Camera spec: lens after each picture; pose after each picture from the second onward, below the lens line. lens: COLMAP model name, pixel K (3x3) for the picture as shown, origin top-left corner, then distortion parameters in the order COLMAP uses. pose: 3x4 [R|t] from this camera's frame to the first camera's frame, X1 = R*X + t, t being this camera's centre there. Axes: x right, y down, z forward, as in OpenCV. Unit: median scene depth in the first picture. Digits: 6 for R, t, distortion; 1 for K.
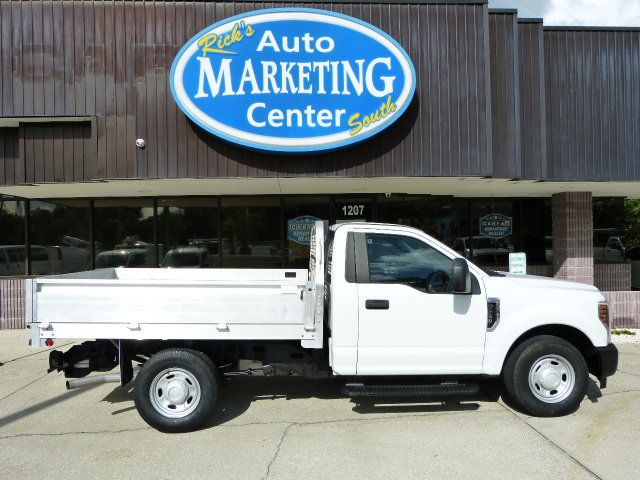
lens RADIAL K [[468.6, 0, 320.0], [0, 468.6, 240.0], [0, 0, 1]] dist [-0.009208, 0.002342]
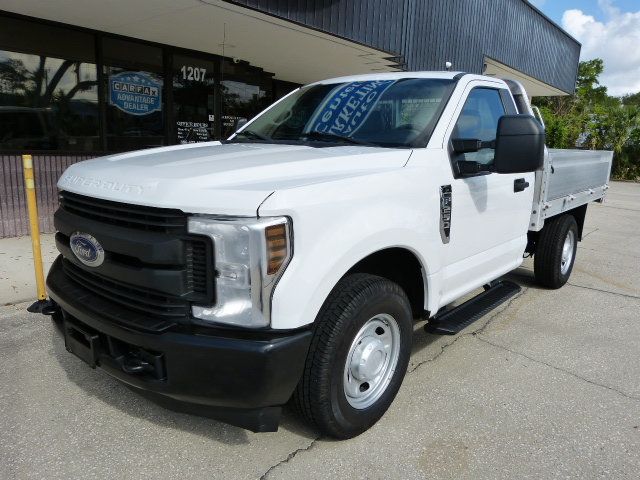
lens RADIAL K [[470.1, 0, 320.4], [0, 470.1, 234.5], [0, 0, 1]] dist [-0.004150, -0.000531]
pose [[0.692337, -0.092626, 0.715605, -0.513383], [-0.053890, 0.982320, 0.179287, 0.063873], [-0.719559, -0.162692, 0.675105, 0.439045]]
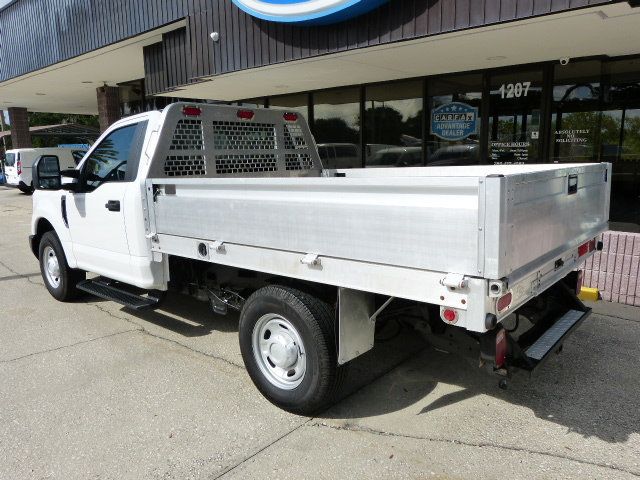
lens RADIAL K [[470.1, 0, 320.4], [0, 470.1, 234.5], [0, 0, 1]] dist [-0.004150, -0.000531]
pose [[0.721546, 0.129455, -0.680157, 0.535207], [0.006199, 0.981117, 0.193314, 0.015455], [0.692339, -0.143701, 0.707118, 0.394575]]
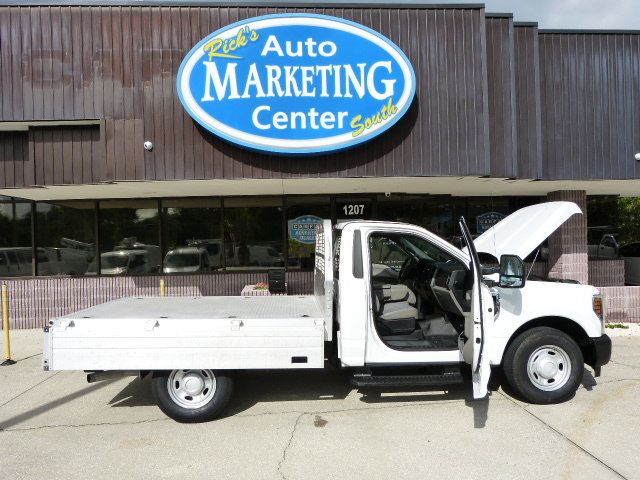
lens RADIAL K [[469.4, 0, 319.6], [0, 469.4, 242.1], [0, 0, 1]] dist [-0.008682, -0.001944]
pose [[0.999929, -0.007771, 0.009013, -0.019200], [0.007734, 0.999962, 0.004125, 0.003072], [-0.009045, -0.004055, 0.999951, -0.032867]]
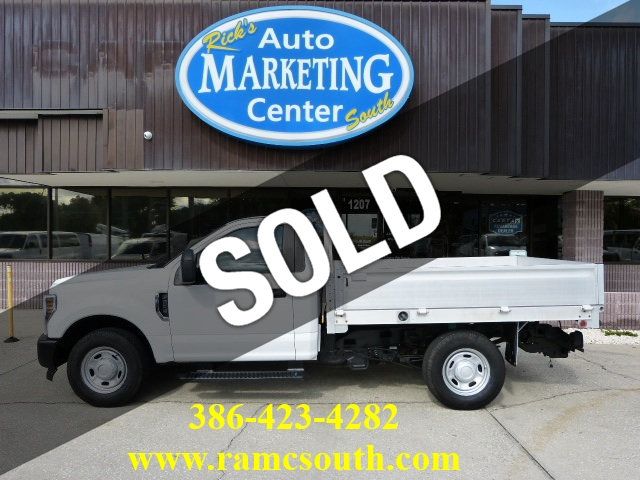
lens RADIAL K [[468.6, 0, 320.0], [0, 468.6, 240.0], [0, 0, 1]] dist [-0.009208, 0.002342]
pose [[0.997714, 0.026278, -0.062256, 0.075530], [-0.025451, 0.999577, 0.014049, 0.002715], [0.062599, -0.012433, 0.997961, -0.028910]]
